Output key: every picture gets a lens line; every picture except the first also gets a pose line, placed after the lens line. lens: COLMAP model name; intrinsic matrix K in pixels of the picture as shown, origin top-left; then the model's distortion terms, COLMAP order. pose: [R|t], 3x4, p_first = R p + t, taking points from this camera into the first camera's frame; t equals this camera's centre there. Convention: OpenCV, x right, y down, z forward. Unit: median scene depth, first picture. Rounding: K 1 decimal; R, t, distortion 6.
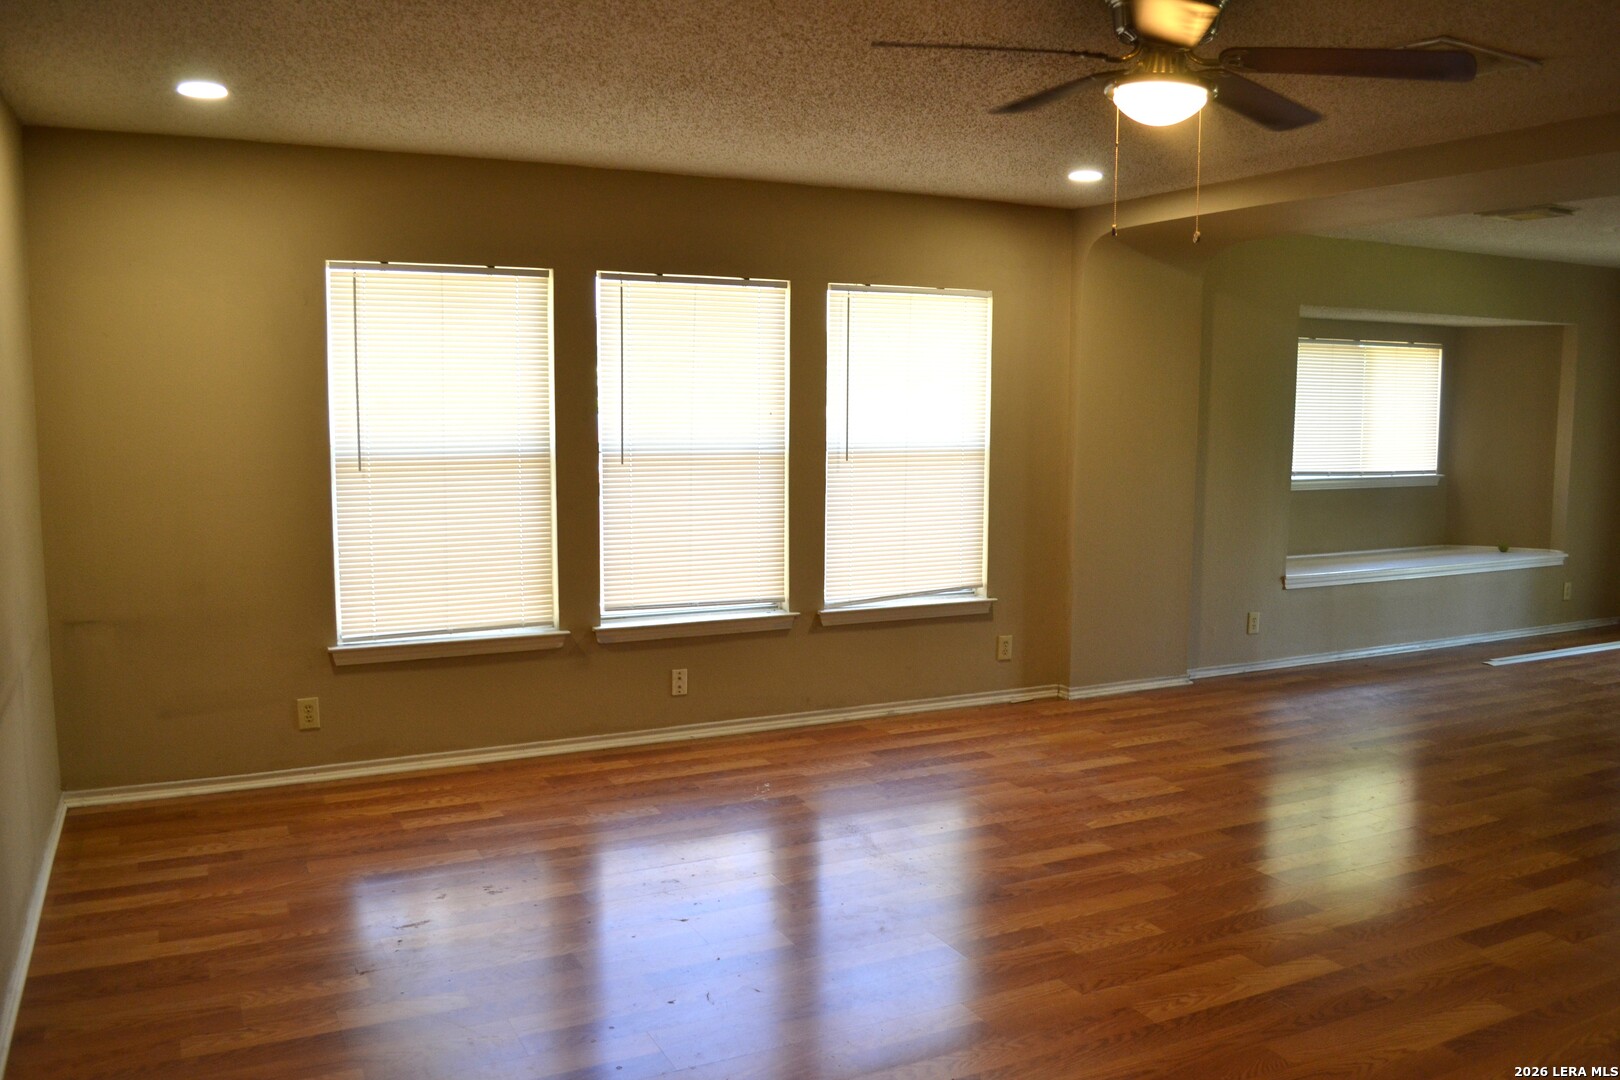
lens RADIAL K [[1311.6, 0, 810.0], [0, 1311.6, 540.0], [0, 0, 1]] dist [-0.101249, -0.006960]
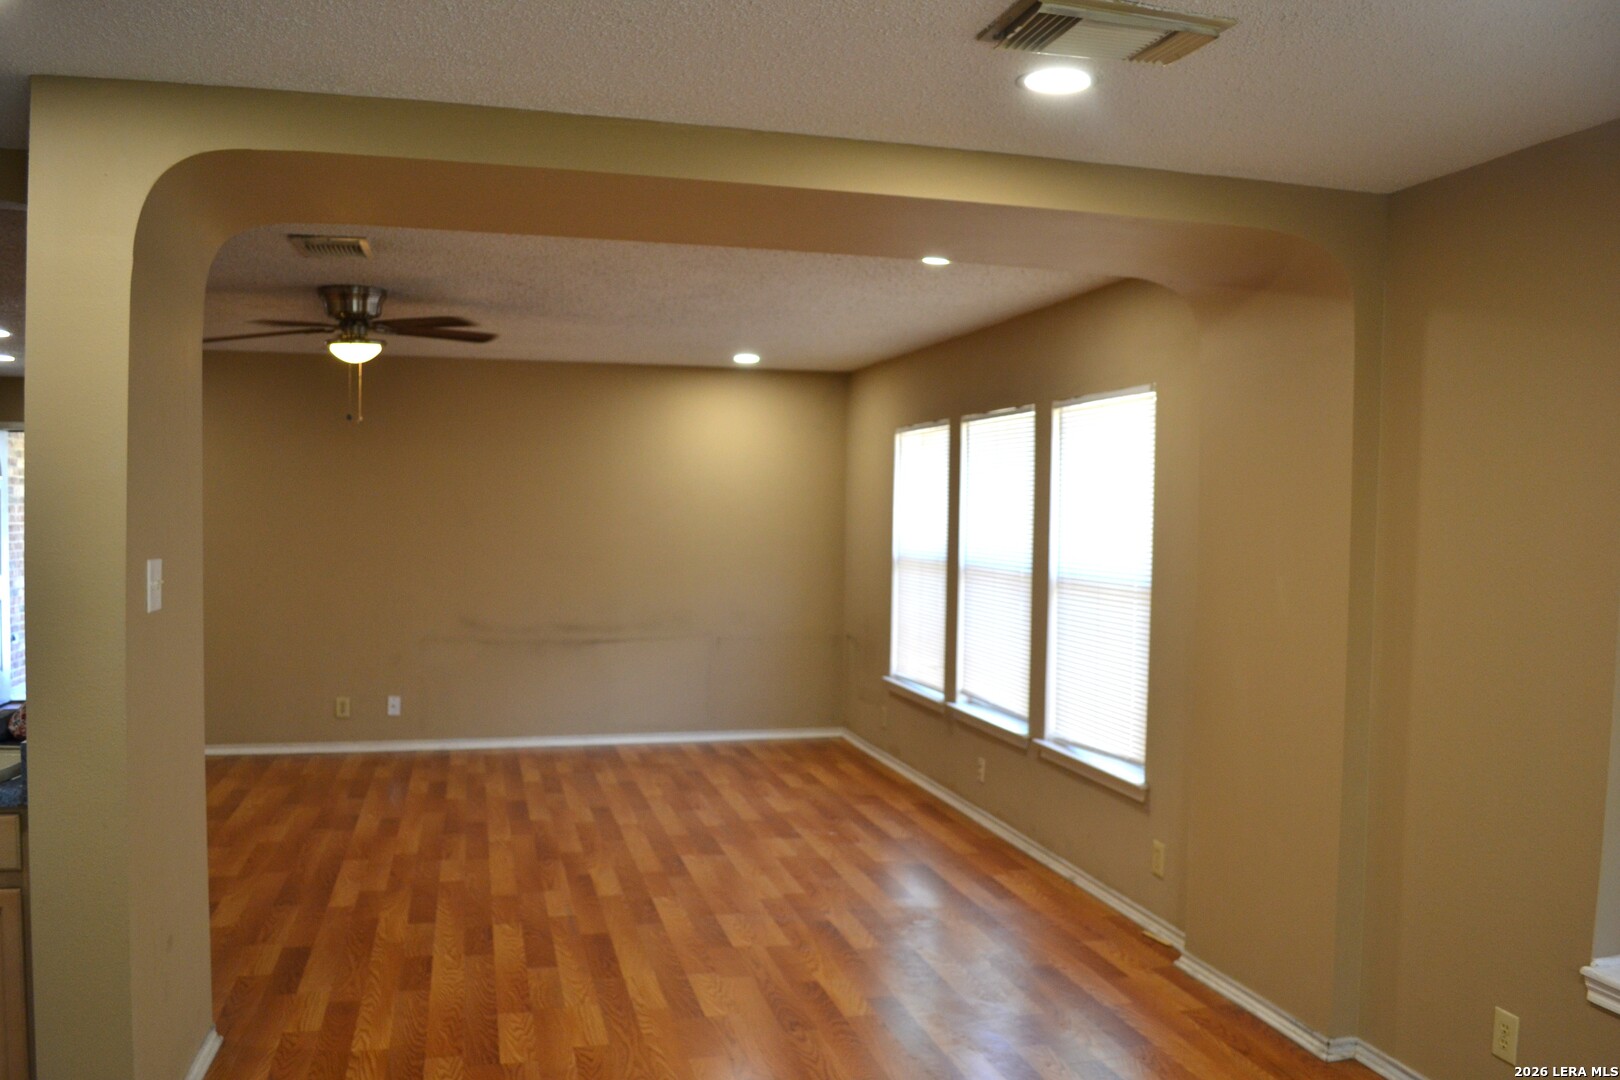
lens RADIAL K [[1311.6, 0, 810.0], [0, 1311.6, 540.0], [0, 0, 1]] dist [-0.101249, -0.006960]
pose [[-0.207247, 0.015622, -0.978164, 1.134521], [-0.120792, 0.991813, 0.041432, -0.128866], [0.970803, 0.126741, -0.203664, 1.174259]]
